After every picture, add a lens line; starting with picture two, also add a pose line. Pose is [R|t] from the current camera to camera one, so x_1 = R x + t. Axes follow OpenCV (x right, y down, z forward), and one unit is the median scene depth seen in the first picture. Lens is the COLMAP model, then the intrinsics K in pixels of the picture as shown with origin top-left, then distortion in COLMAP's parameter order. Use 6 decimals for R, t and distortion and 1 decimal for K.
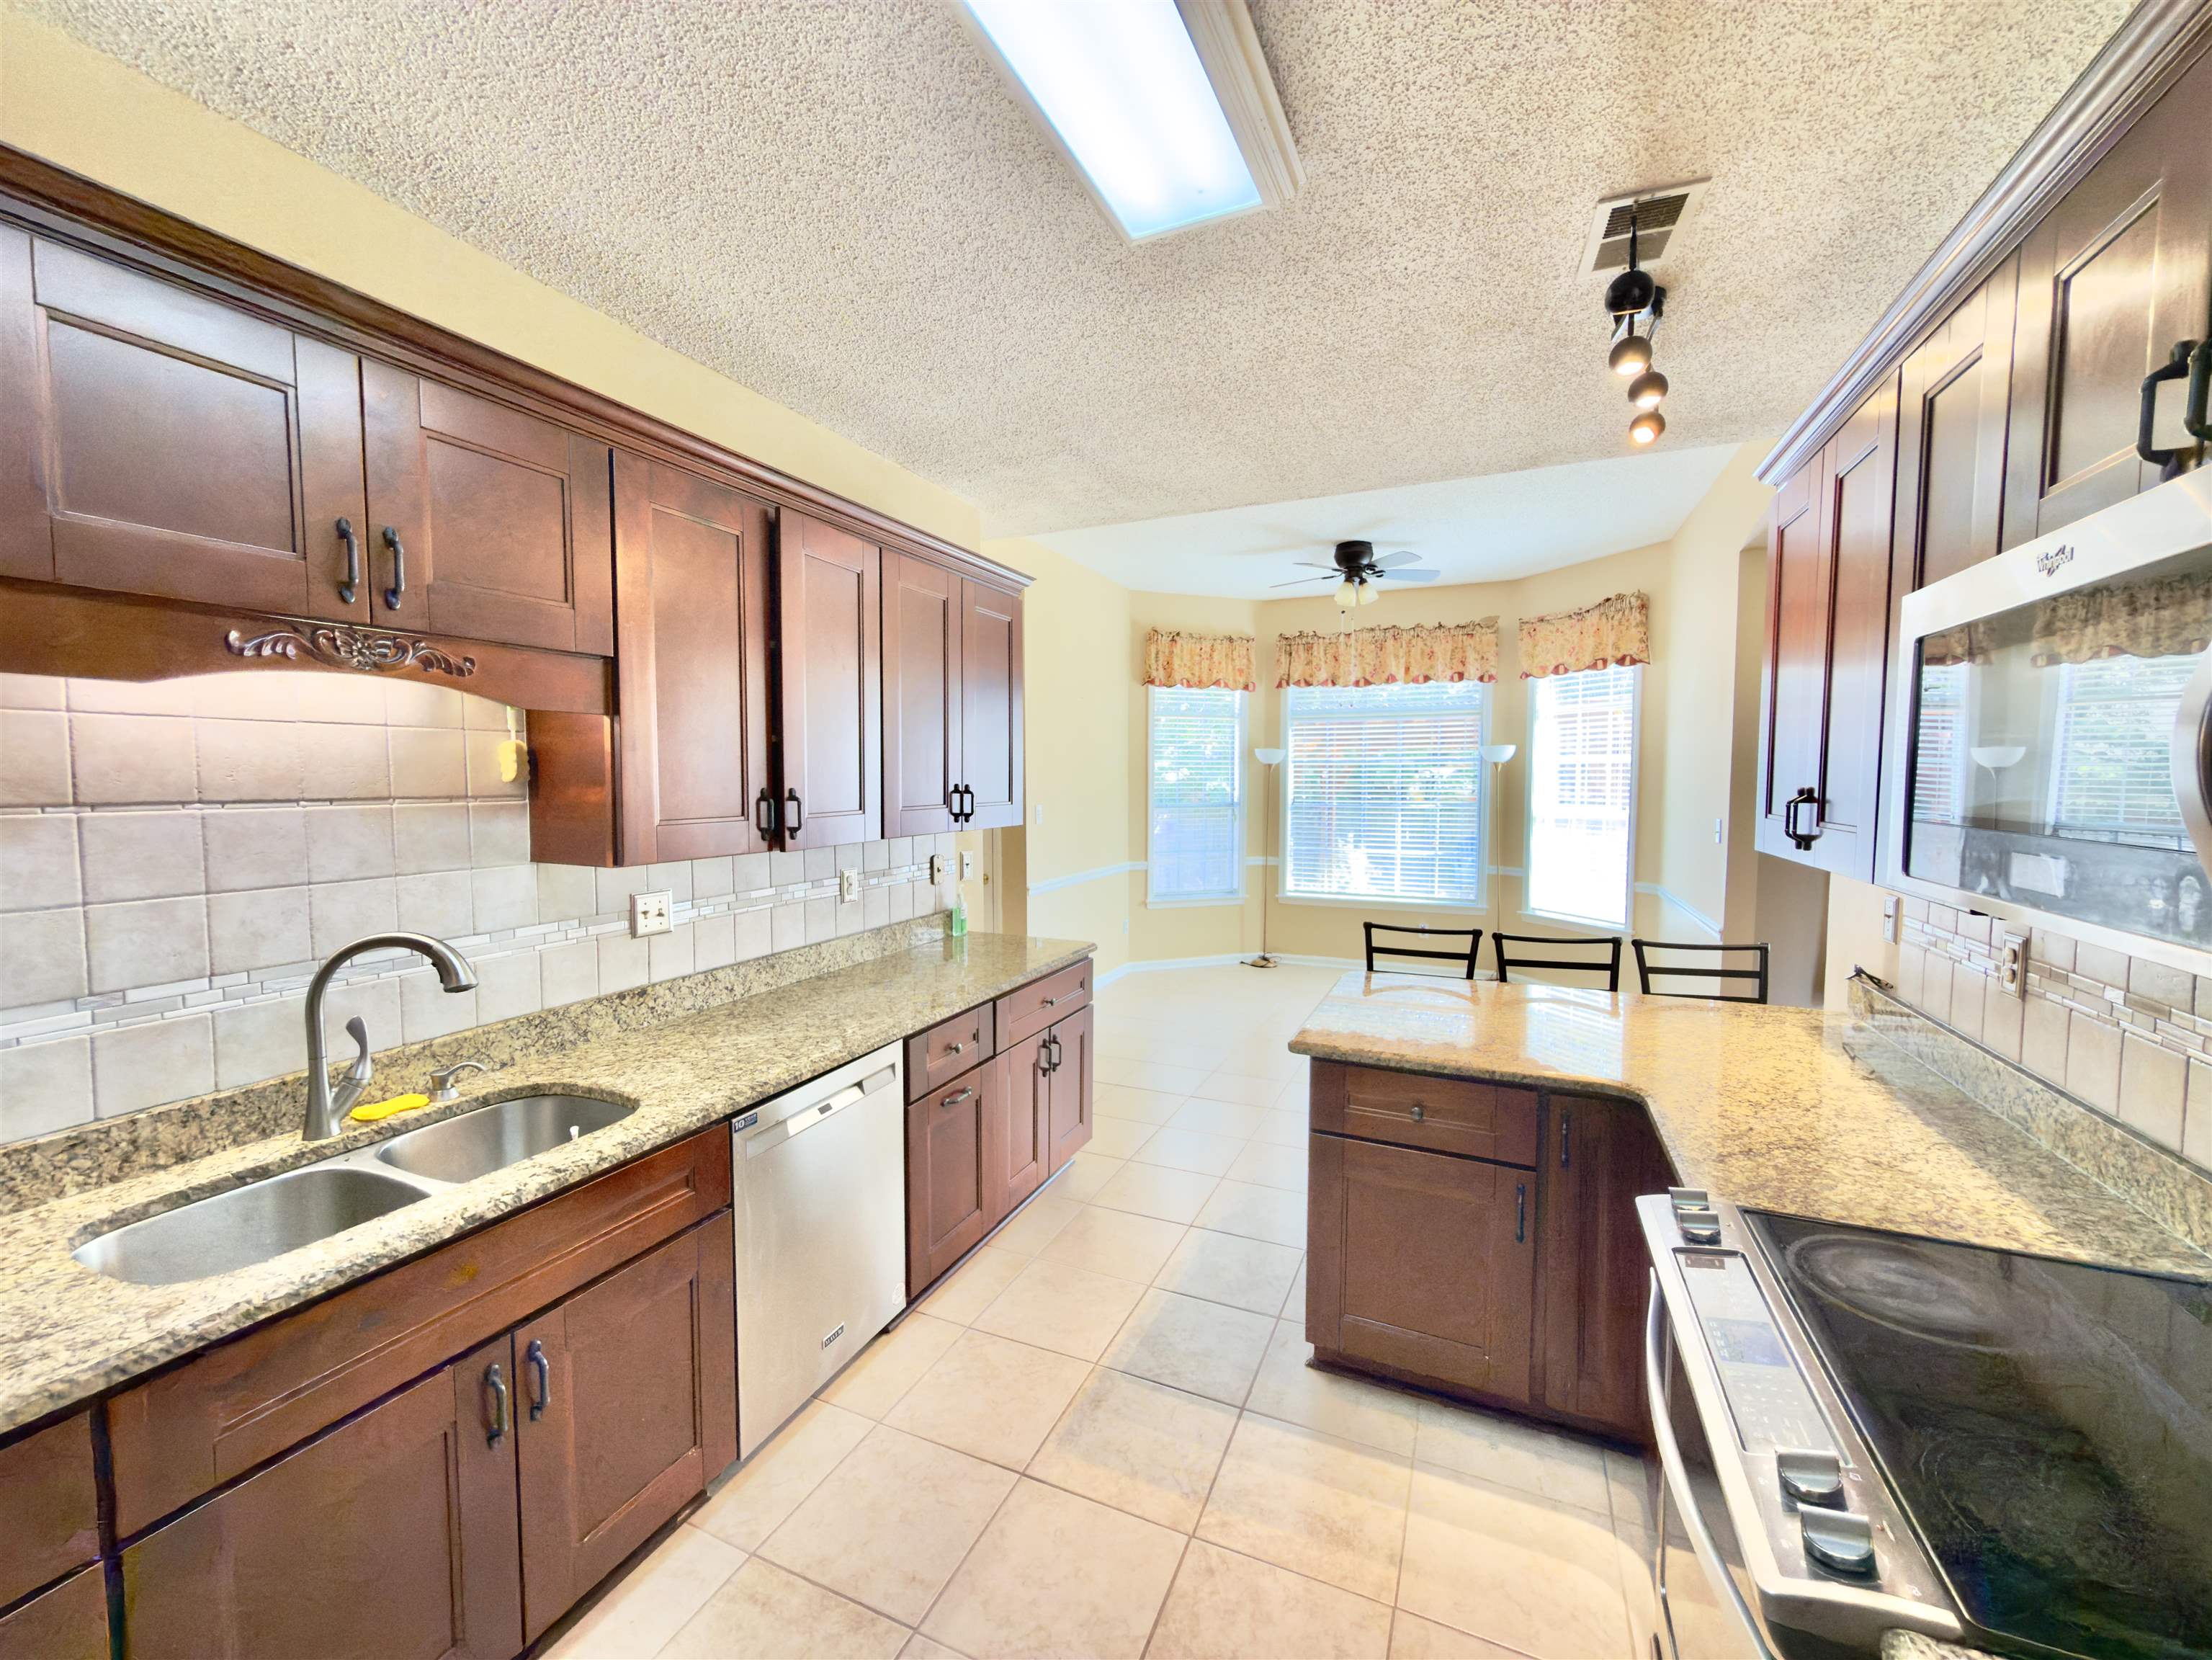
lens RADIAL K [[888.2, 0, 1107.5], [0, 888.2, 825.1], [0, 0, 1]] dist [0.001278, 0.000121]
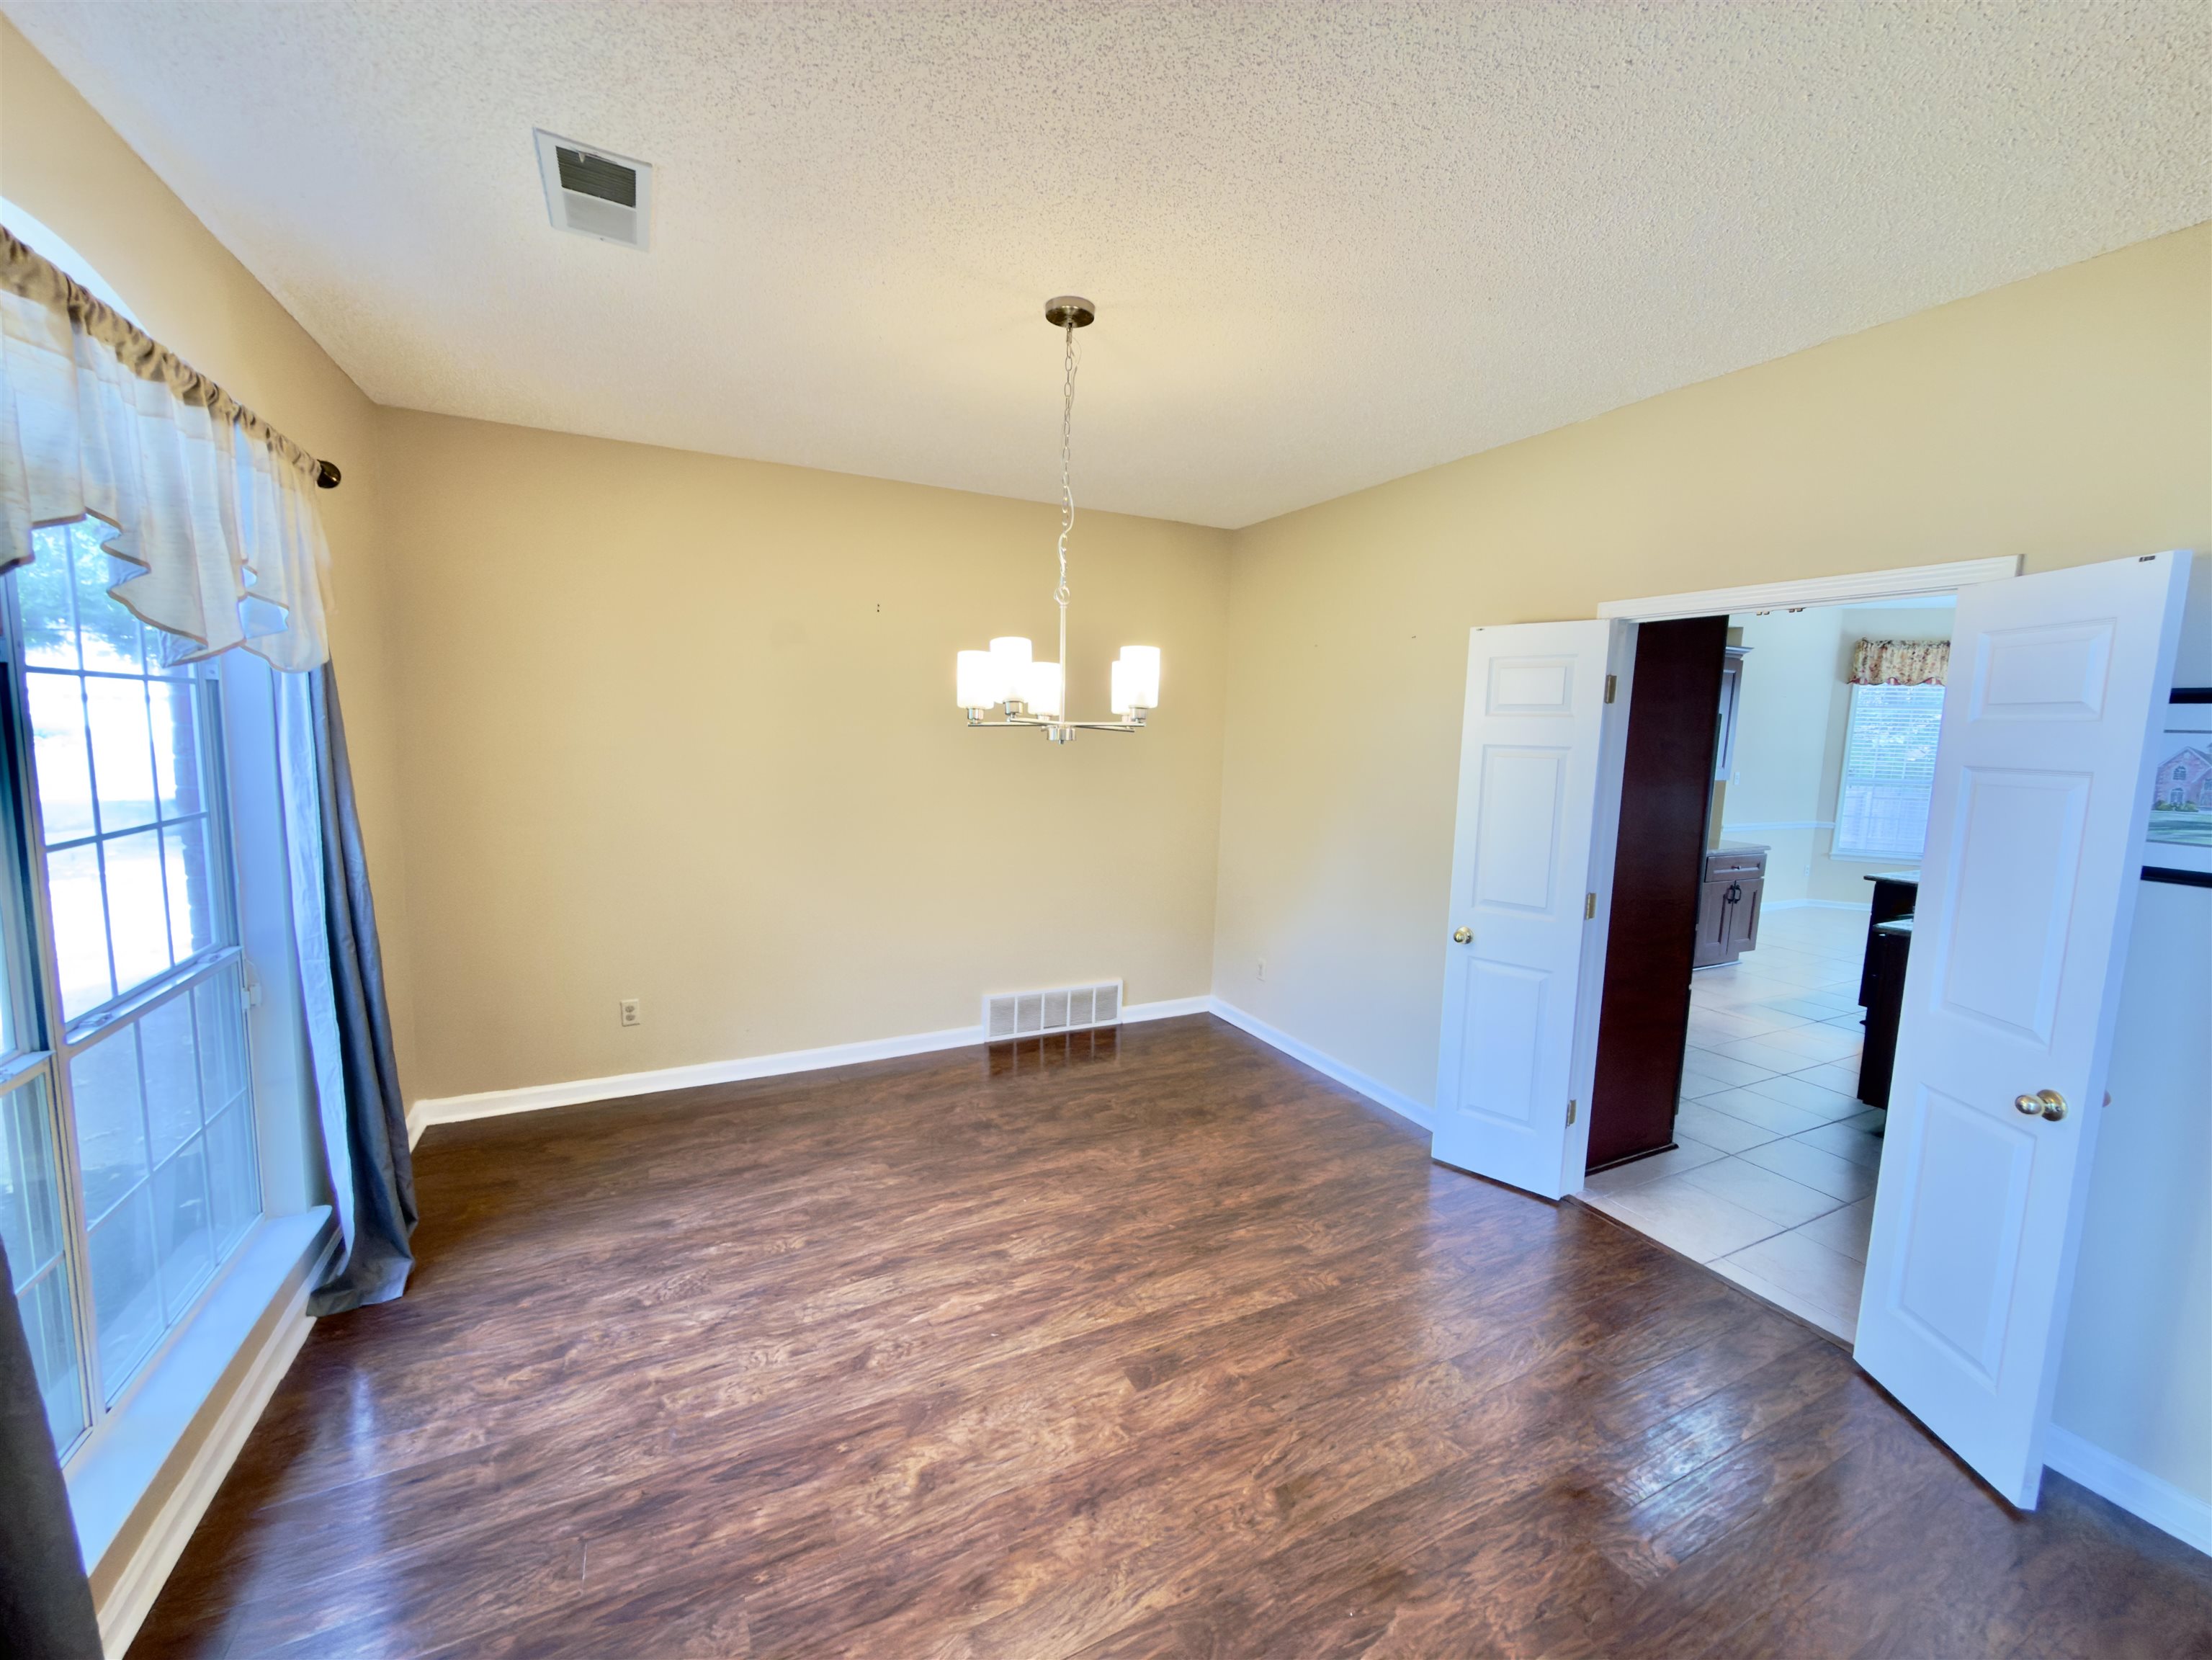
lens RADIAL K [[888.2, 0, 1108.9], [0, 888.2, 823.7], [0, 0, 1]] dist [0.001278, 0.000121]
pose [[0.772905, 0.097170, -0.627038, 0.040072], [-0.065895, 0.995153, 0.072991, 0.019540], [0.631091, -0.015097, 0.775562, -0.665653]]
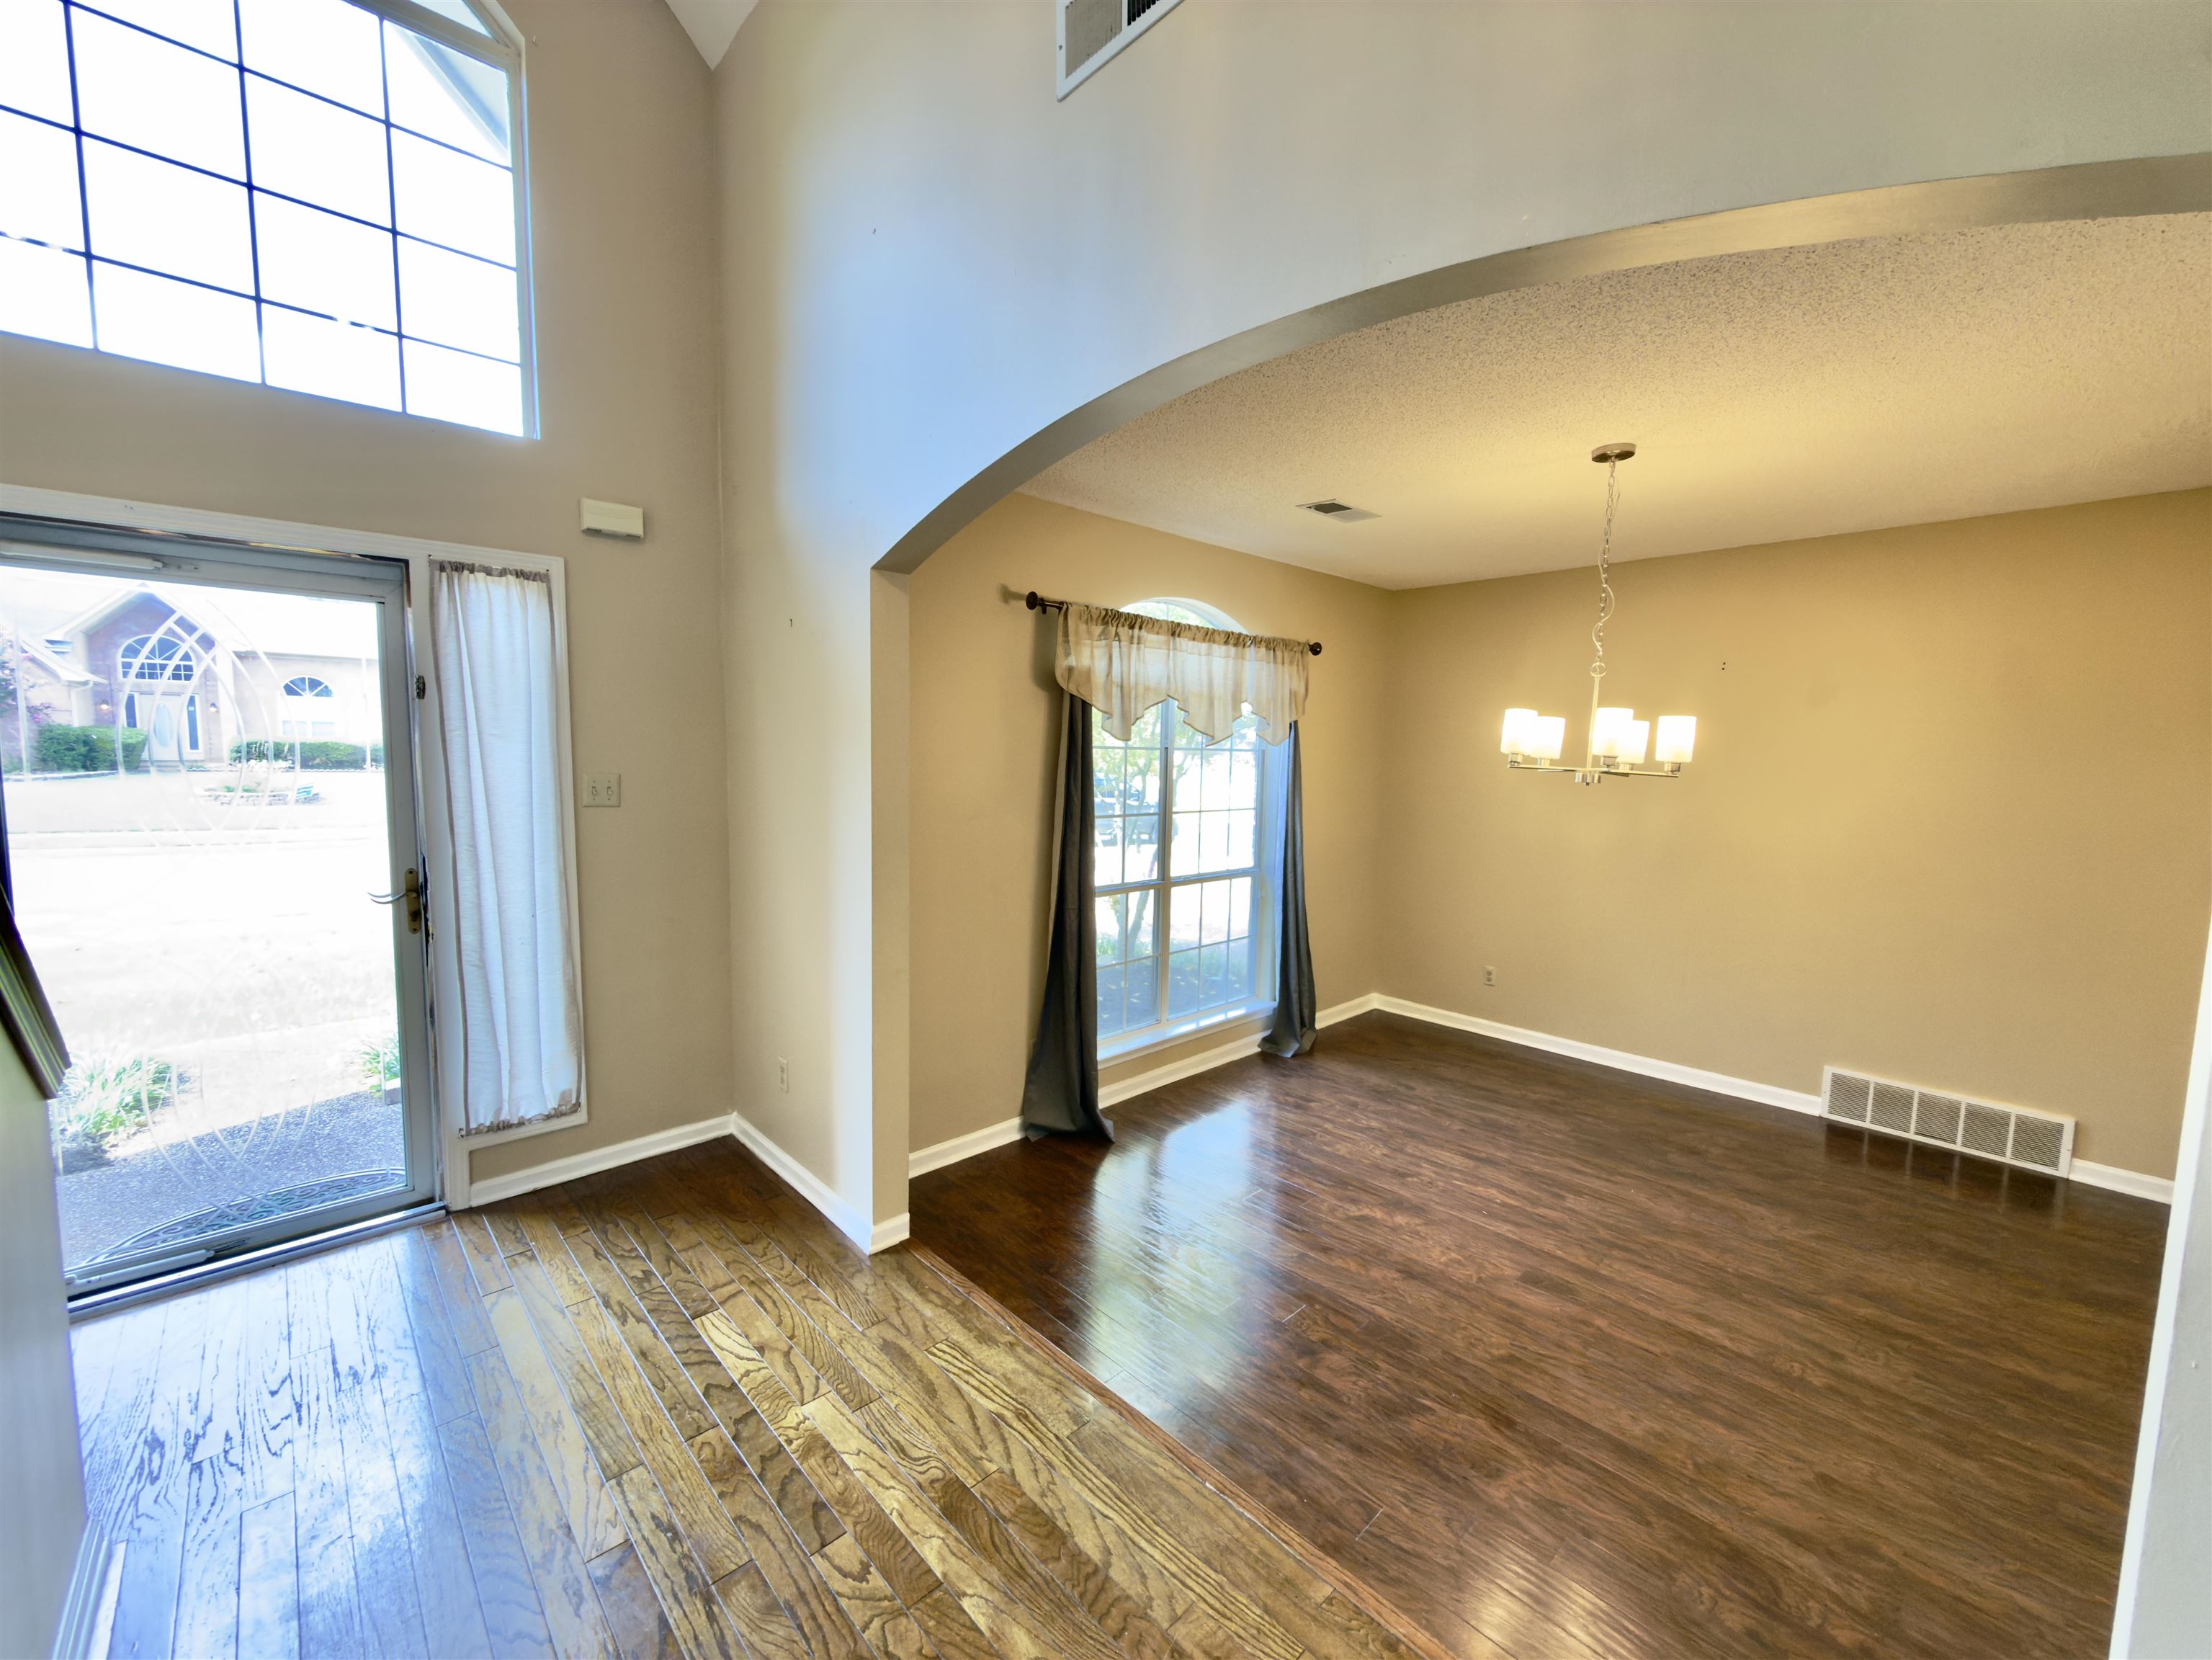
lens RADIAL K [[888.2, 0, 1101.8], [0, 888.2, 829.1], [0, 0, 1]] dist [0.001278, 0.000121]
pose [[-0.392316, 0.081196, -0.916240, 0.304315], [-0.064824, 0.991179, 0.115593, 0.001032], [0.917543, 0.104744, -0.383592, -0.458030]]
